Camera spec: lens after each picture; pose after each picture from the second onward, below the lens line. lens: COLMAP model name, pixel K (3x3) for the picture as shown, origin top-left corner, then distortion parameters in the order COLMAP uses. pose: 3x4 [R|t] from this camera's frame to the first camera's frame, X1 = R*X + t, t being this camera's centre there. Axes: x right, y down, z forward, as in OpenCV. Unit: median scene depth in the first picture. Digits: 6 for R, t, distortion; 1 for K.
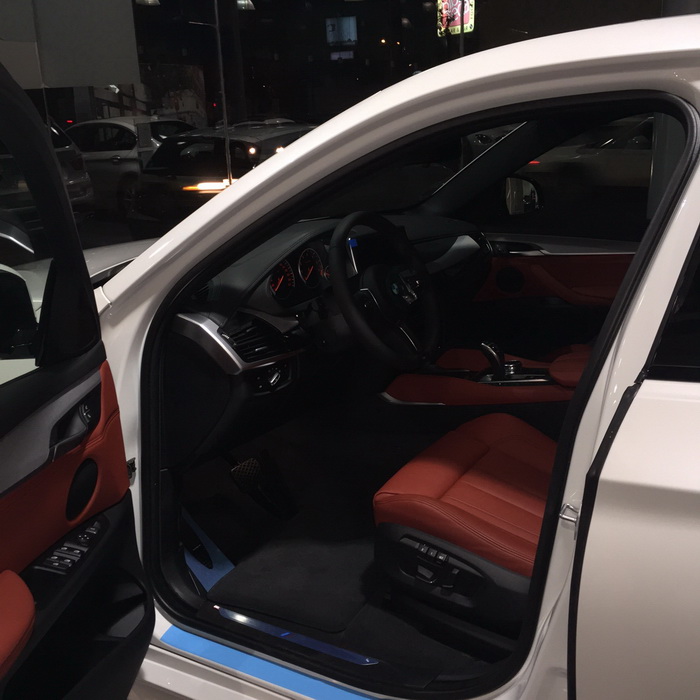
lens RADIAL K [[824.6, 0, 350.0], [0, 824.6, 350.0], [0, 0, 1]] dist [0.104720, -0.194208]
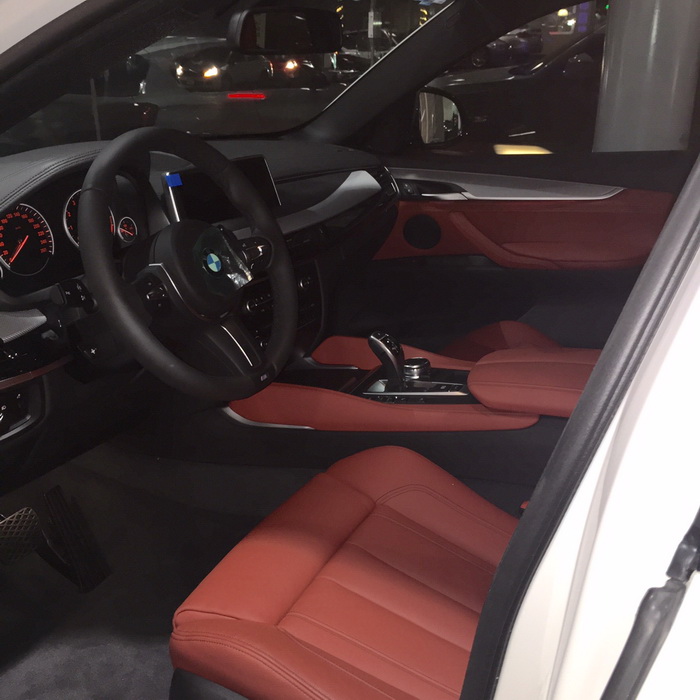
lens RADIAL K [[824.6, 0, 350.0], [0, 824.6, 350.0], [0, 0, 1]] dist [0.104720, -0.194208]
pose [[0.996397, -0.001601, 0.084795, 0.072946], [-0.005234, 0.996755, 0.080321, -0.043130], [-0.084648, -0.080475, 0.993156, 0.285329]]
